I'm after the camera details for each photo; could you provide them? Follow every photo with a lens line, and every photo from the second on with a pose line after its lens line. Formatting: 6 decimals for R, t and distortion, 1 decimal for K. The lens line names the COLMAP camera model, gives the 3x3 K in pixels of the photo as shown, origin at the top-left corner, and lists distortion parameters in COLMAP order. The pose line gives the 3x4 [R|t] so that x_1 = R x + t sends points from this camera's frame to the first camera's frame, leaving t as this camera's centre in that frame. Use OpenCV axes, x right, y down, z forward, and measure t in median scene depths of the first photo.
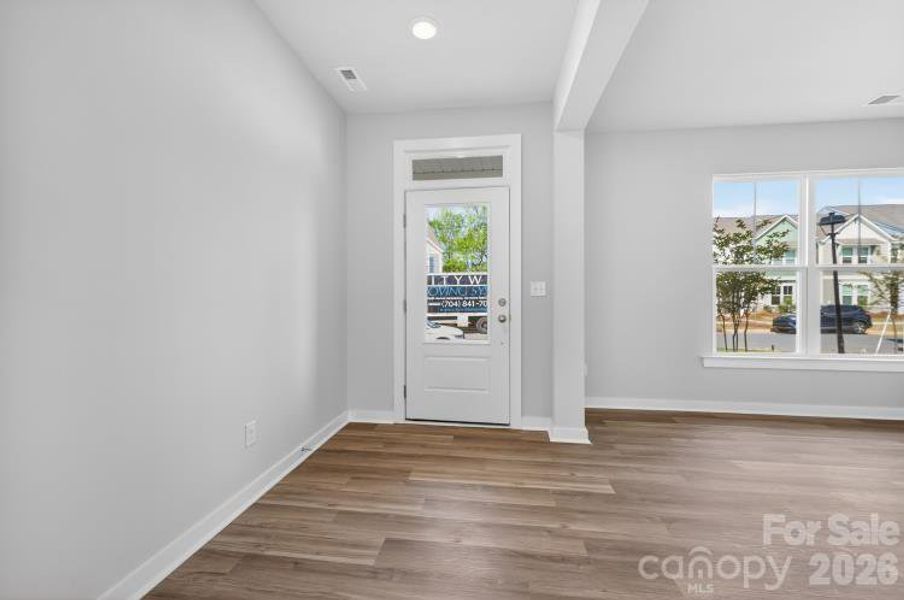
lens RADIAL K [[372.7, 0, 455.1], [0, 372.7, 300.1], [0, 0, 1]] dist [0.001036, -0.000484]
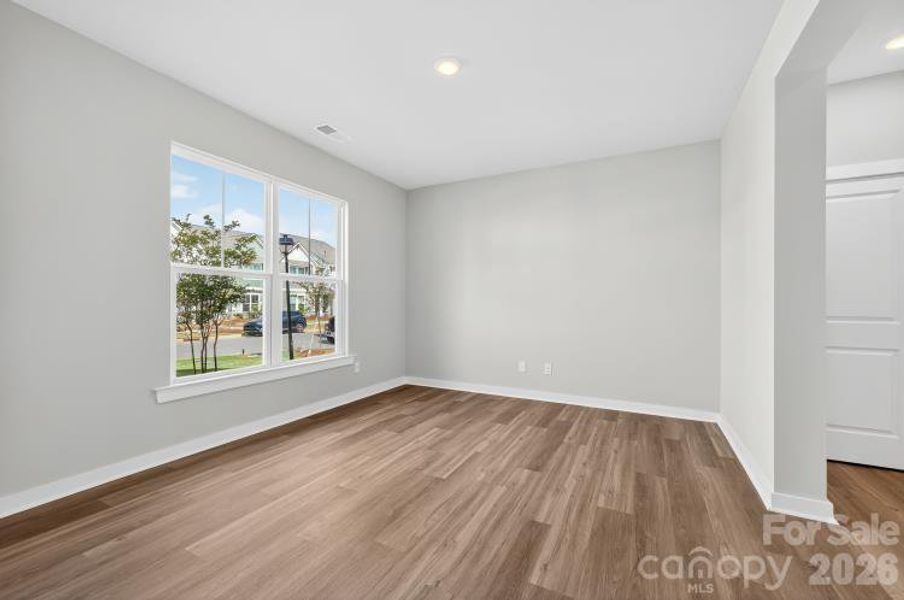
lens RADIAL K [[372.7, 0, 454.8], [0, 372.7, 301.6], [0, 0, 1]] dist [0.001036, -0.000484]
pose [[0.343110, 0.004151, 0.939286, 0.121102], [0.012563, 0.999881, -0.009008, -0.002081], [-0.939211, 0.014891, 0.343017, 0.137082]]
